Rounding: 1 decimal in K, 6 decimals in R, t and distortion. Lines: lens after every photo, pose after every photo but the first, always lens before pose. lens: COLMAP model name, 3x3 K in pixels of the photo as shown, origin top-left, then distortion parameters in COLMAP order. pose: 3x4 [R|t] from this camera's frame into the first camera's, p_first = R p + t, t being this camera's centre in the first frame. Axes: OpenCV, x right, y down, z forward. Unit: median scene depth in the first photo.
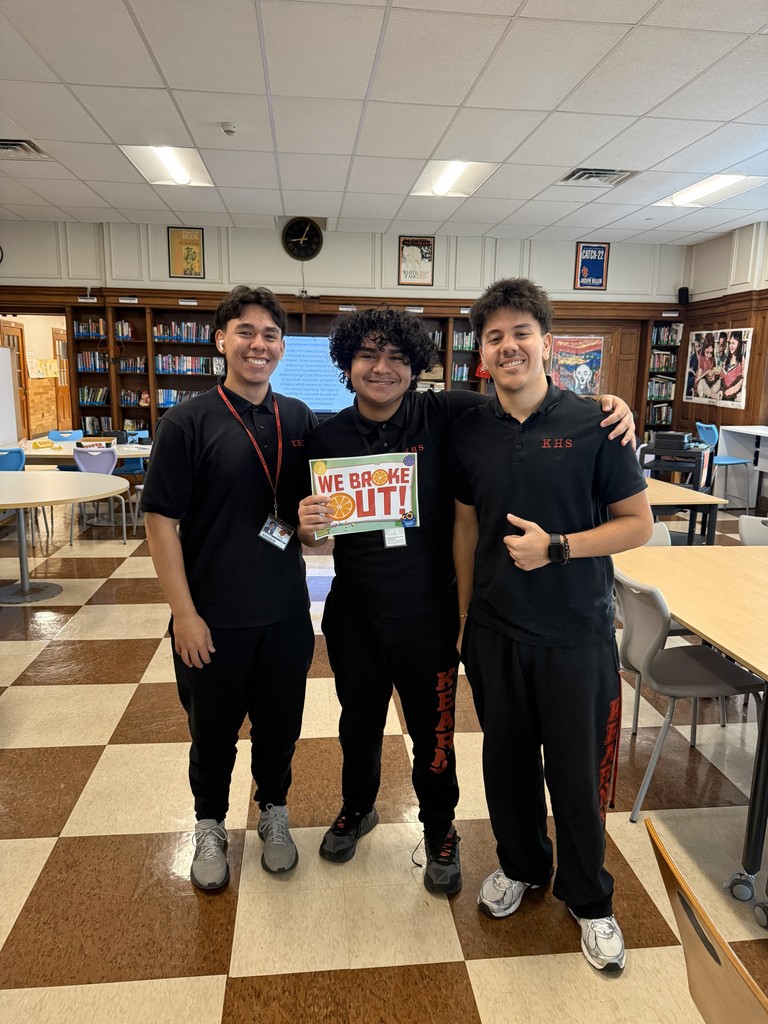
lens RADIAL K [[739.0, 0, 391.8], [0, 739.0, 515.9], [0, 0, 1]] dist [0.042766, -0.037233]
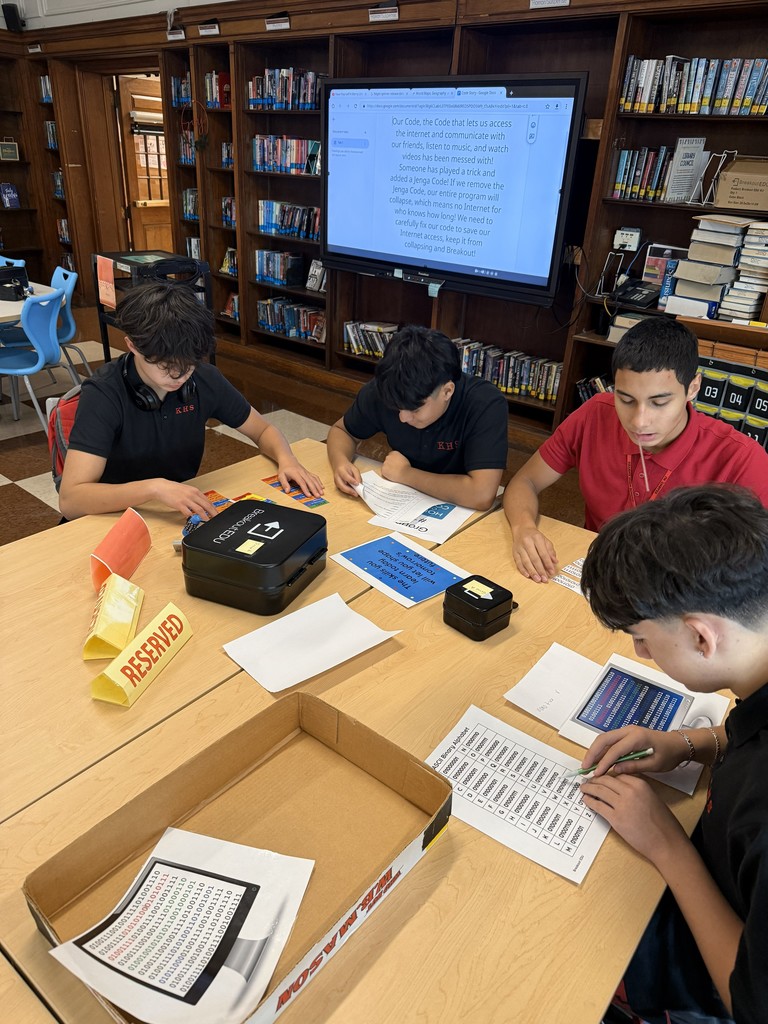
lens RADIAL K [[739.0, 0, 378.4], [0, 739.0, 494.9], [0, 0, 1]] dist [0.042766, -0.037233]
pose [[0.693417, 0.310698, -0.650107, 0.208369], [-0.170573, 0.947392, 0.270840, -0.125385], [0.700056, -0.076915, 0.709934, 0.633379]]
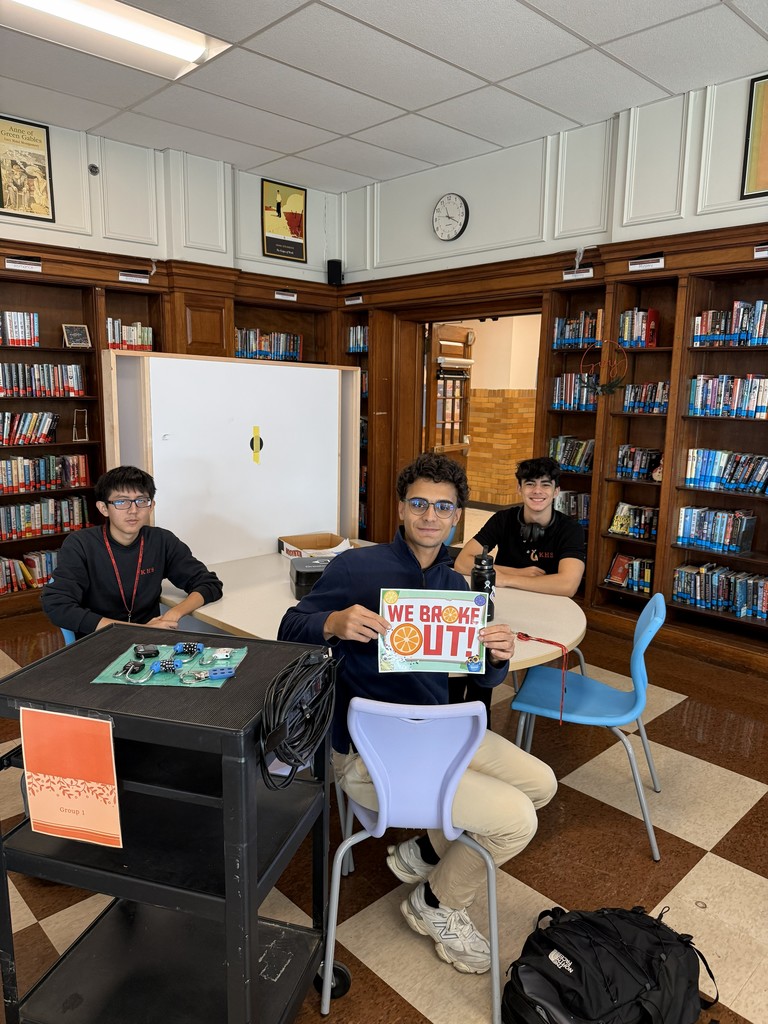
lens RADIAL K [[739.0, 0, 380.7], [0, 739.0, 510.3], [0, 0, 1]] dist [0.042766, -0.037233]
pose [[0.622377, 0.120465, -0.773392, -0.066579], [-0.155259, 0.987452, 0.028865, -0.115445], [0.767164, 0.102111, 0.633271, 0.557464]]
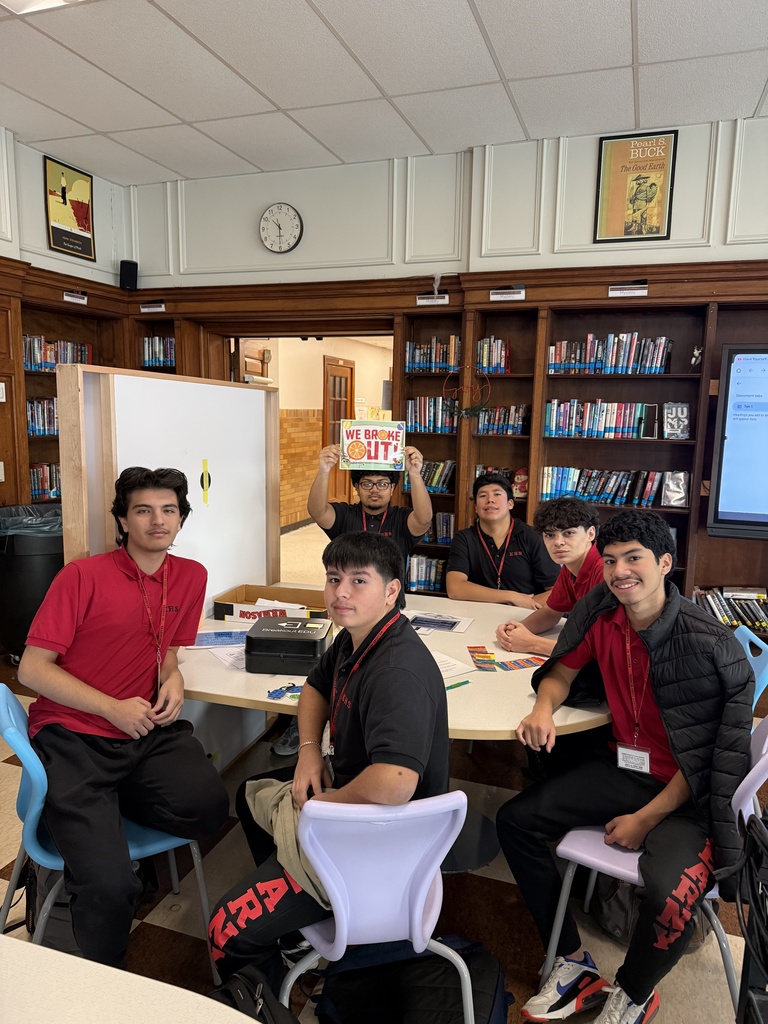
lens RADIAL K [[739.0, 0, 377.5], [0, 739.0, 521.7], [0, 0, 1]] dist [0.042766, -0.037233]
pose [[0.905006, 0.062720, -0.420750, -0.201860], [-0.084296, 0.995899, -0.032861, -0.105966], [0.416964, 0.065207, 0.906581, 0.490319]]
